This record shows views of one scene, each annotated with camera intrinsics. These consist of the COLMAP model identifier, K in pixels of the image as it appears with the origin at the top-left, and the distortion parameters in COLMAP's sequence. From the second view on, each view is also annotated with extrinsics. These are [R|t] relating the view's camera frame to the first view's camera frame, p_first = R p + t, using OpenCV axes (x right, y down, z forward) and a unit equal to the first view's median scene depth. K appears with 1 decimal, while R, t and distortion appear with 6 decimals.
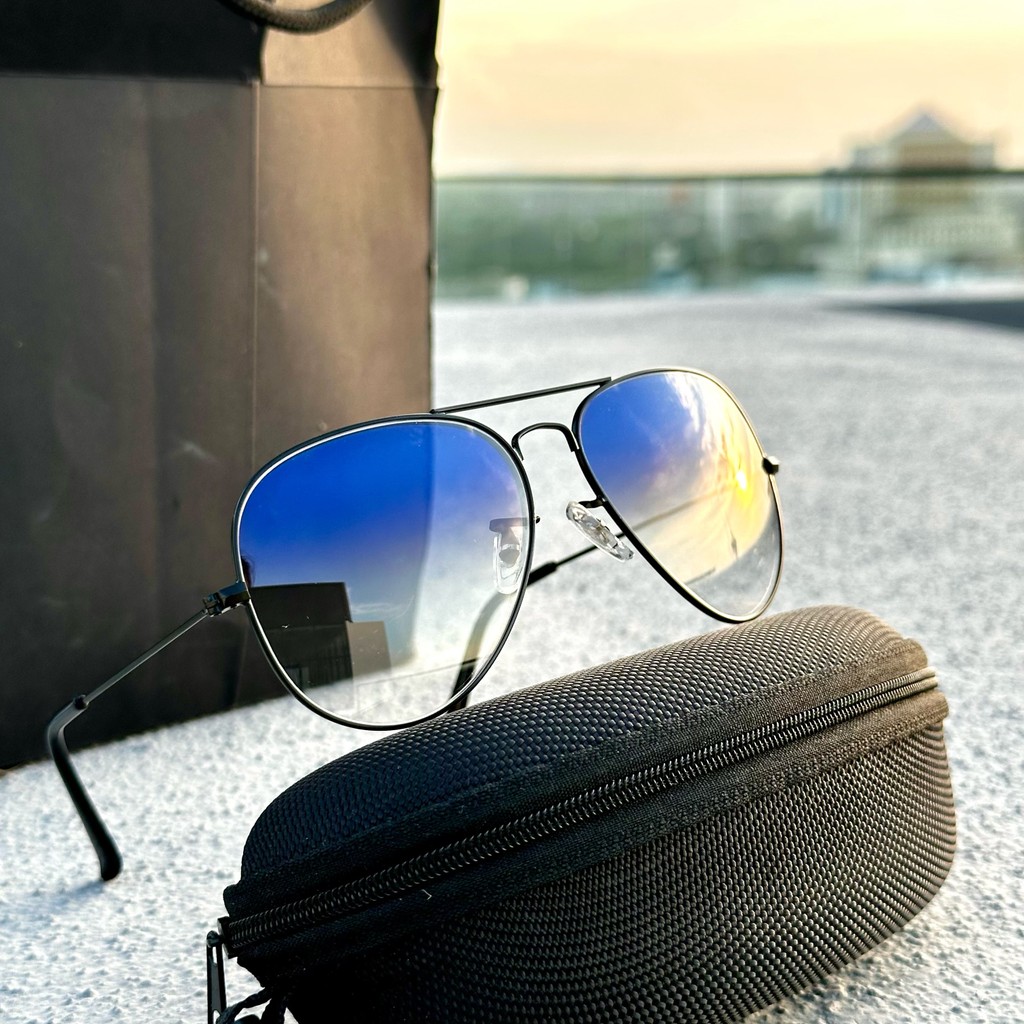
lens RADIAL K [[1945.2, 0, 524.3], [0, 1945.2, 530.0], [0, 0, 1]] dist [0.111804, 0.000000]
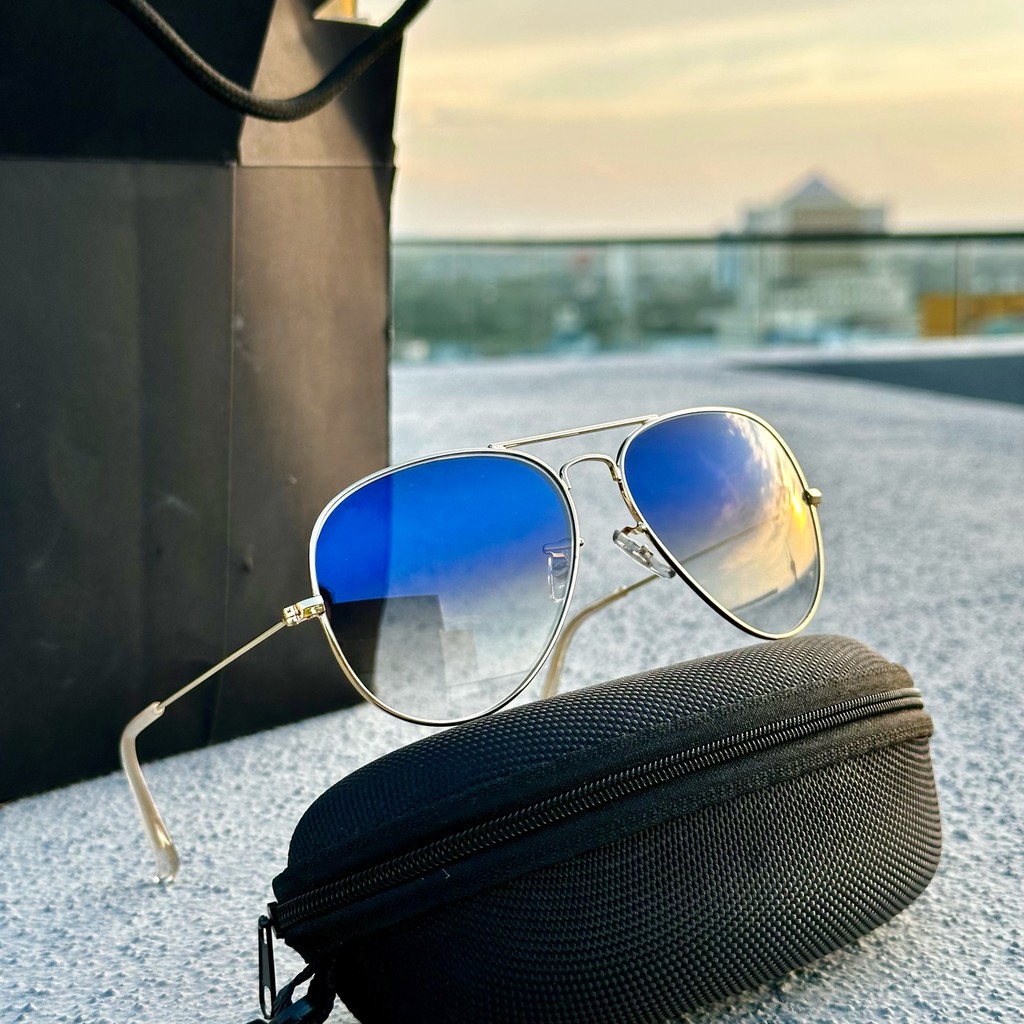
lens RADIAL K [[1945.2, 0, 524.8], [0, 1945.2, 521.8], [0, 0, 1]] dist [0.111804, 0.000000]
pose [[0.998666, -0.010188, 0.050626, -0.034874], [0.012002, 0.999292, -0.035645, 0.011857], [-0.050227, 0.036205, 0.998081, -0.093348]]
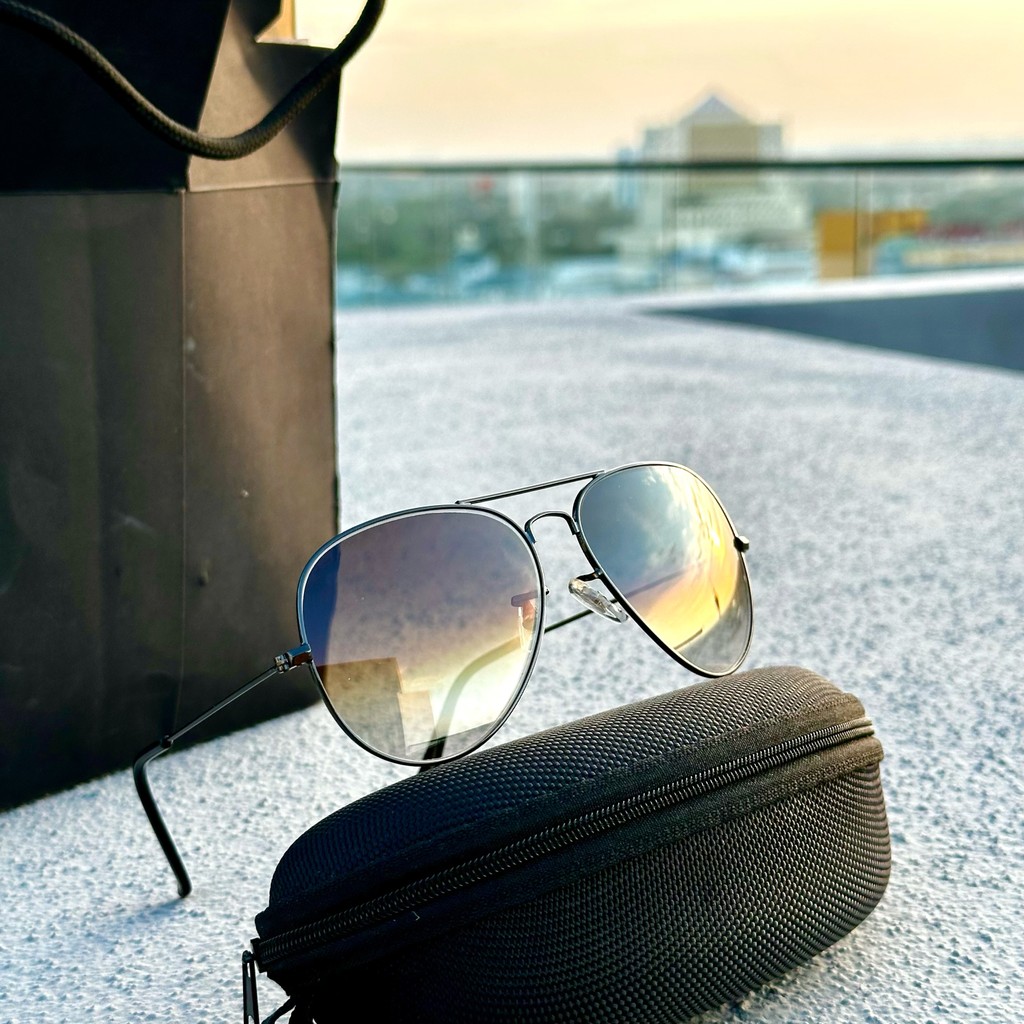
lens RADIAL K [[1945.2, 0, 523.8], [0, 1945.2, 521.7], [0, 0, 1]] dist [0.111804, 0.000000]
pose [[0.994609, -0.027968, 0.099854, -0.067120], [0.027345, 0.999597, 0.007603, -0.049176], [-0.100026, -0.004831, 0.994973, -0.131531]]
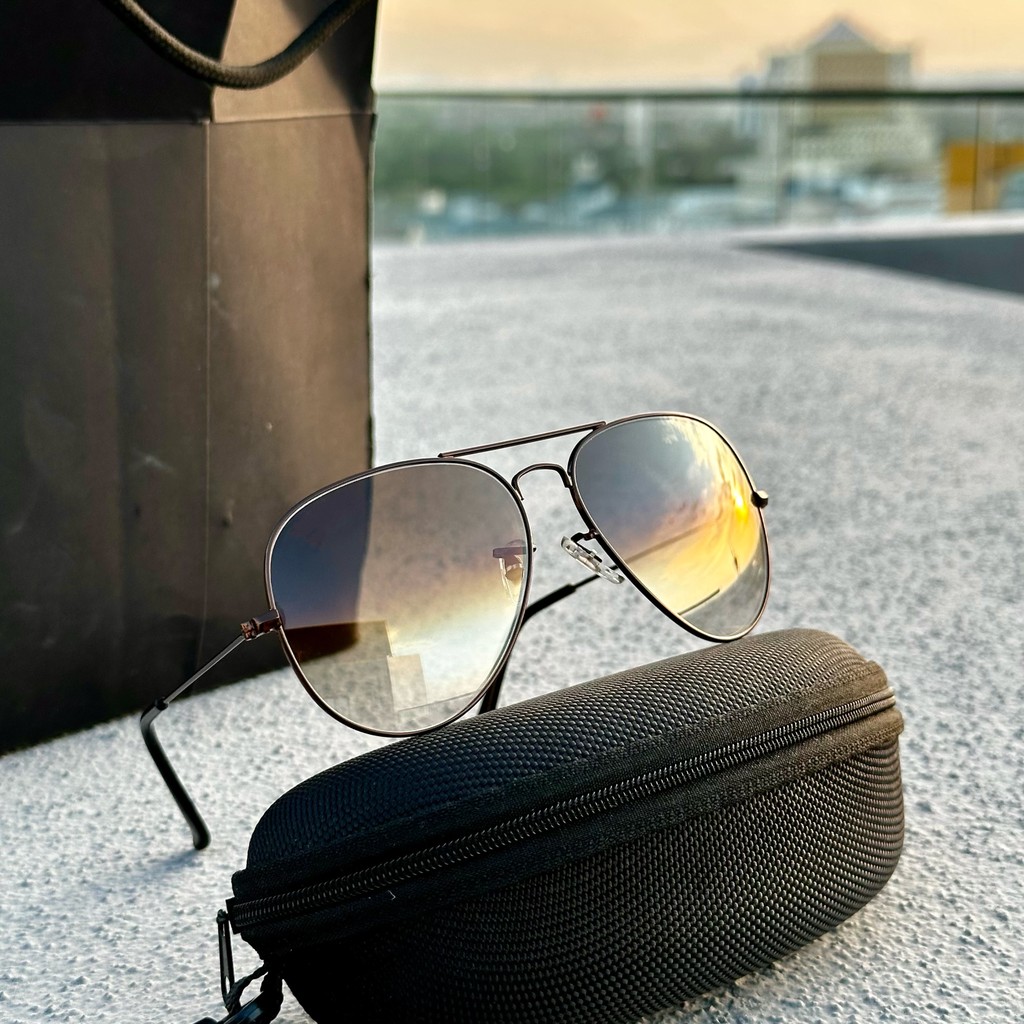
lens RADIAL K [[1945.2, 0, 525.3], [0, 1945.2, 518.0], [0, 0, 1]] dist [0.111804, 0.000000]
pose [[0.999115, -0.009421, 0.040998, -0.009036], [0.007762, 0.999151, 0.040457, -0.058274], [-0.041344, -0.040103, 0.998340, -0.100197]]
